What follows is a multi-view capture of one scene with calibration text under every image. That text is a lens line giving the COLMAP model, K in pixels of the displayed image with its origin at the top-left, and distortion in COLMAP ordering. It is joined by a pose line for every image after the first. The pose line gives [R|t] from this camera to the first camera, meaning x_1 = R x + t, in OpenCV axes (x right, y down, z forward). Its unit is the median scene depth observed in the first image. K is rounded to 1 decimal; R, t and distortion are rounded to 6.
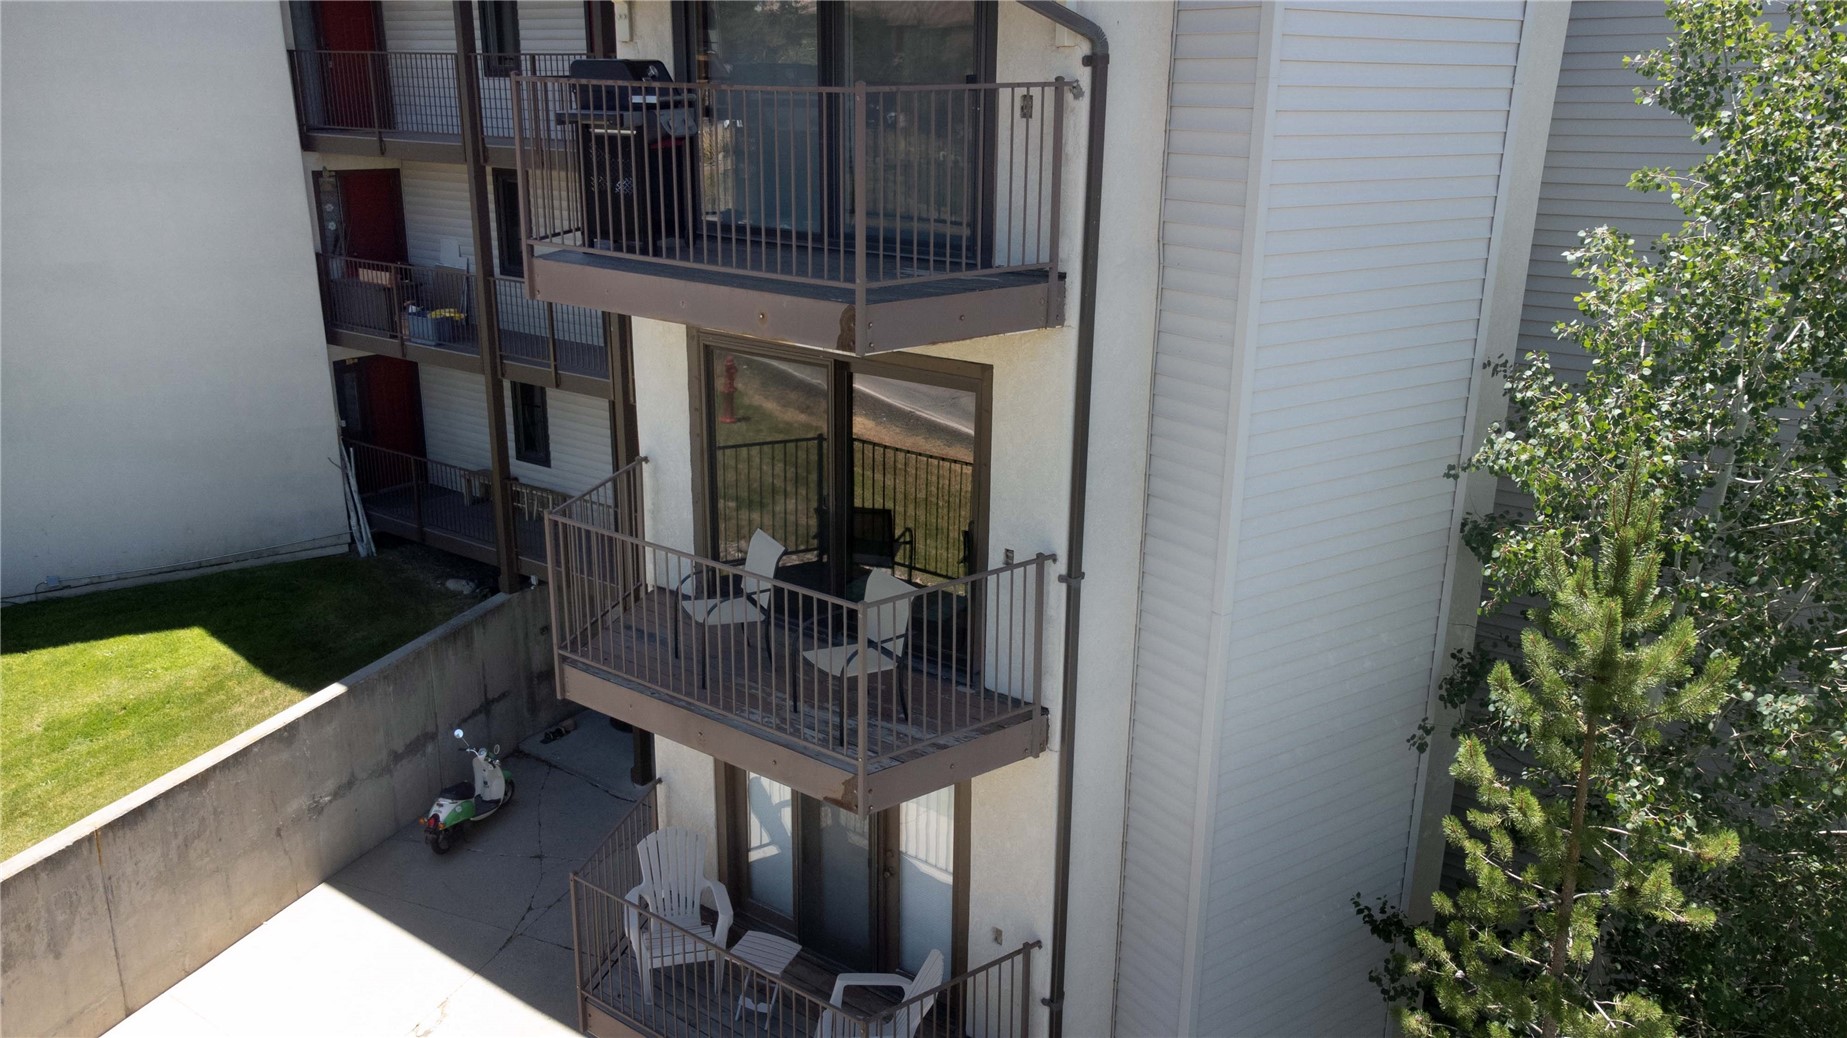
lens RADIAL K [[1364.8, 0, 914.4], [0, 1364.8, 521.6], [0, 0, 1]] dist [0.065747, 0.006037]
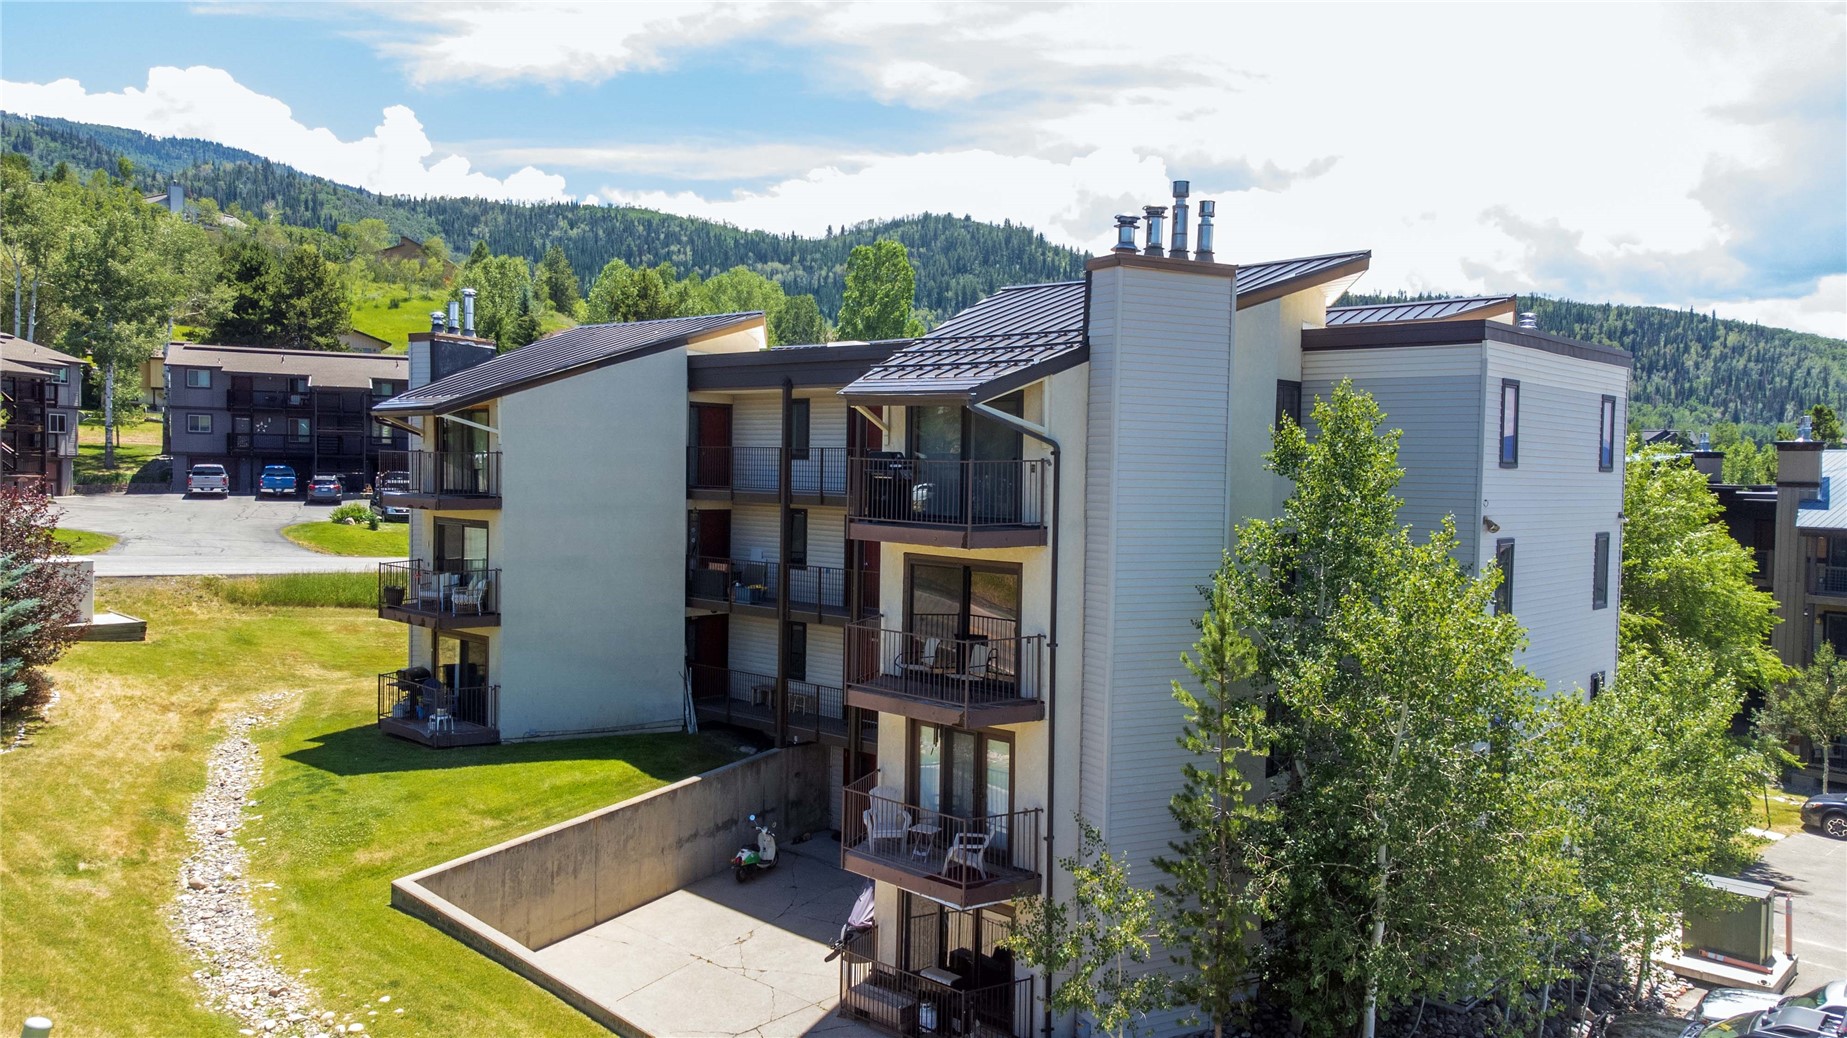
lens RADIAL K [[1364.8, 0, 914.4], [0, 1364.8, 521.6], [0, 0, 1]] dist [0.065747, 0.006037]
pose [[0.991875, 0.012714, -0.126583, 0.094910], [-0.045863, 0.963822, -0.262570, 0.263320], [0.118665, 0.266242, 0.956574, -0.803884]]
